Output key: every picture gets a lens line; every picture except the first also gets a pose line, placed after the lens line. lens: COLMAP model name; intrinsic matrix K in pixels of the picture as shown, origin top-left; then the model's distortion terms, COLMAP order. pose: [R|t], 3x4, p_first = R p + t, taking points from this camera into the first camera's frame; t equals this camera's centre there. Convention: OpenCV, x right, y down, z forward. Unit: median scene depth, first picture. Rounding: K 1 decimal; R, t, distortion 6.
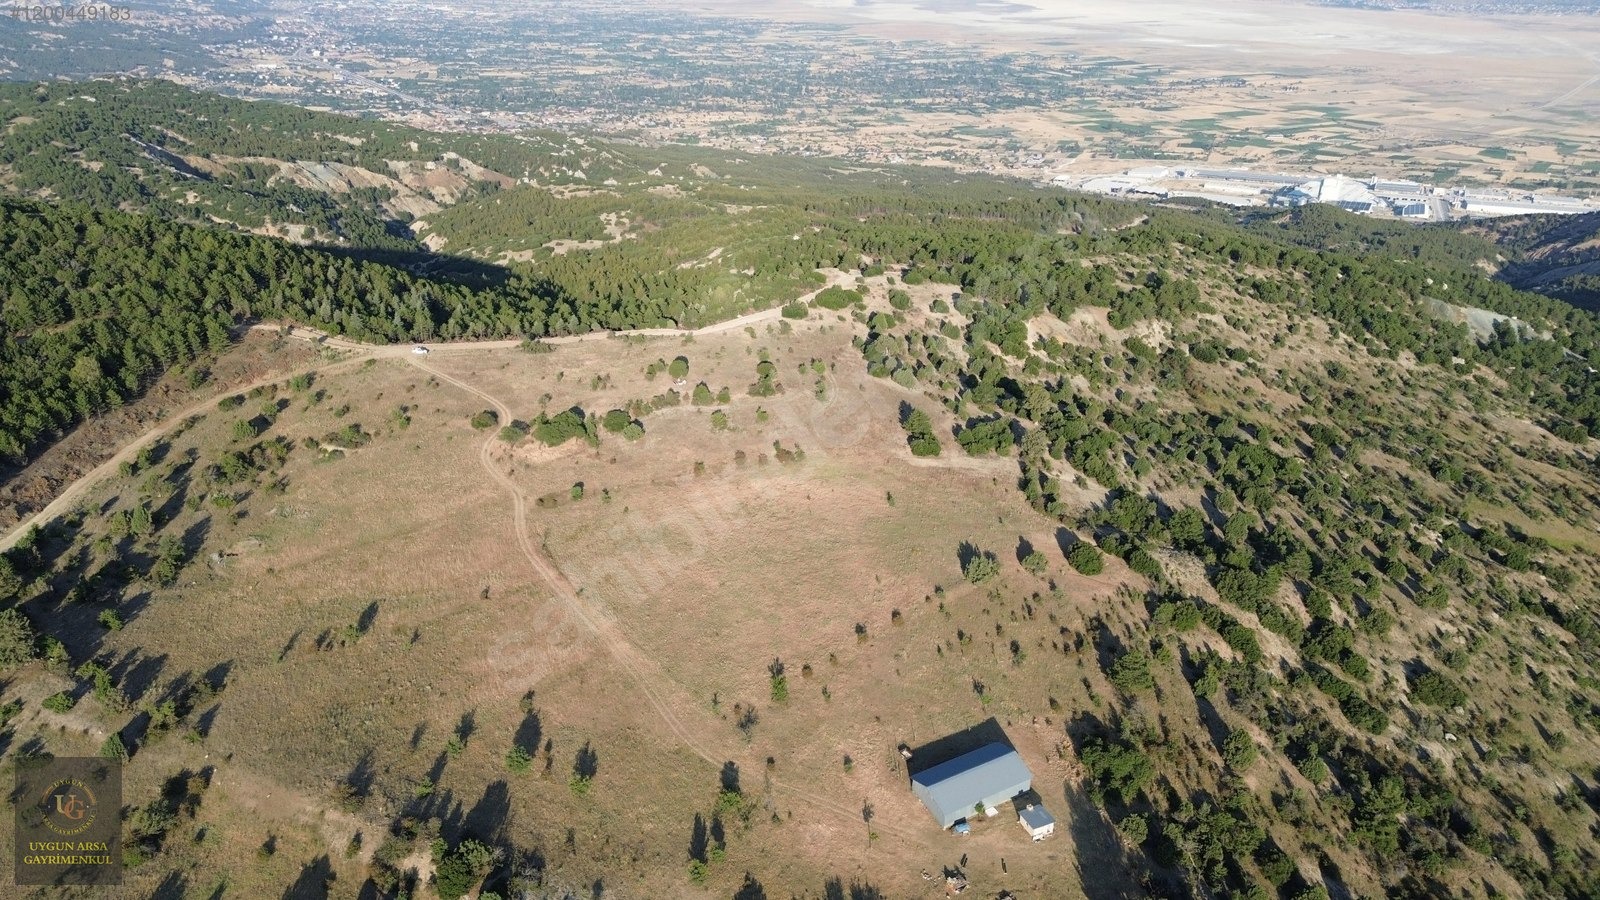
lens RADIAL K [[1135.8, 0, 797.7], [0, 1135.8, 443.7], [0, 0, 1]] dist [0.073954, -0.069454]
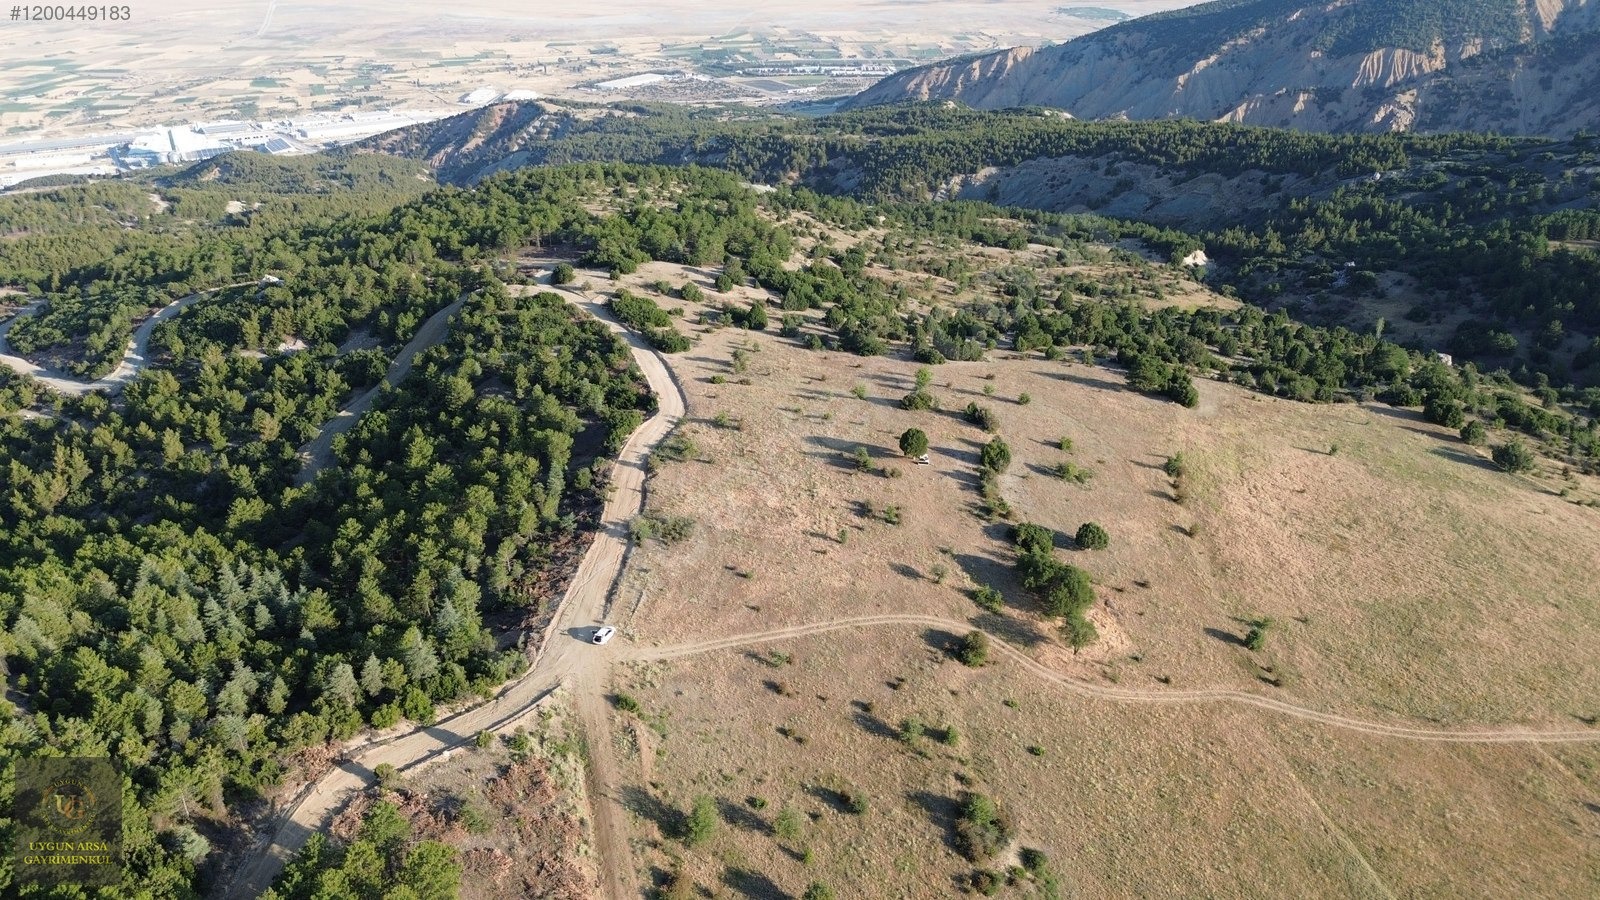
lens RADIAL K [[1135.8, 0, 797.7], [0, 1135.8, 443.7], [0, 0, 1]] dist [0.073954, -0.069454]
pose [[0.508443, -0.385336, 0.770066, -0.070008], [0.350875, 0.909388, 0.223384, -0.025646], [-0.786366, 0.156619, 0.597577, 0.075429]]
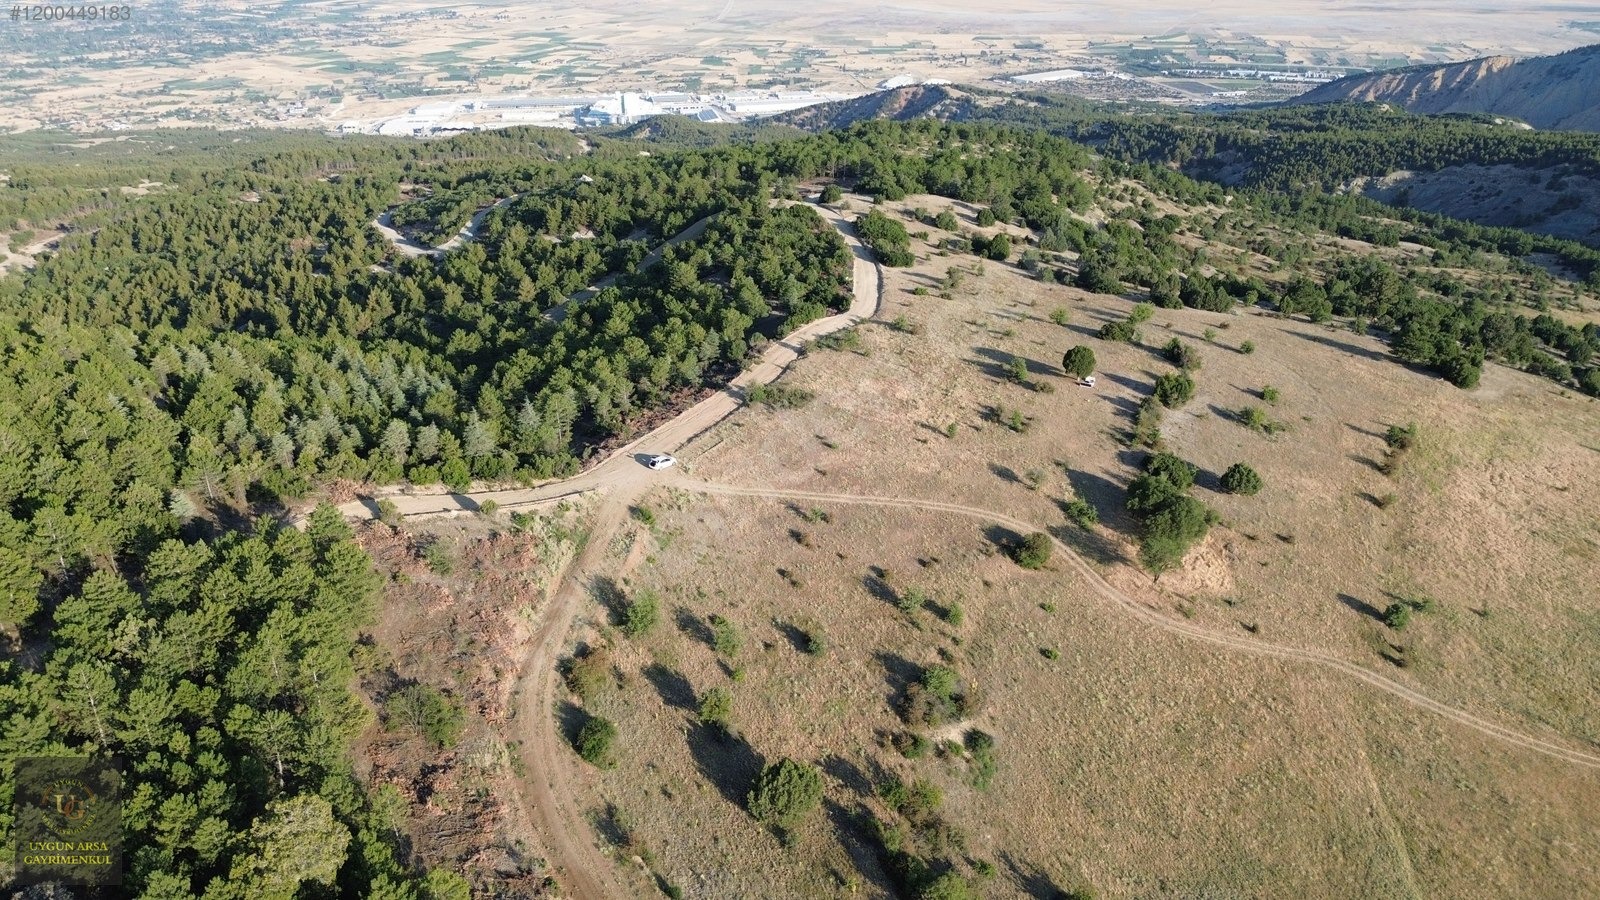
lens RADIAL K [[1135.8, 0, 797.7], [0, 1135.8, 443.7], [0, 0, 1]] dist [0.073954, -0.069454]
pose [[0.778921, -0.278789, 0.561746, -0.062339], [0.253164, 0.959307, 0.125056, -0.015091], [-0.573751, 0.044805, 0.817803, 0.068045]]
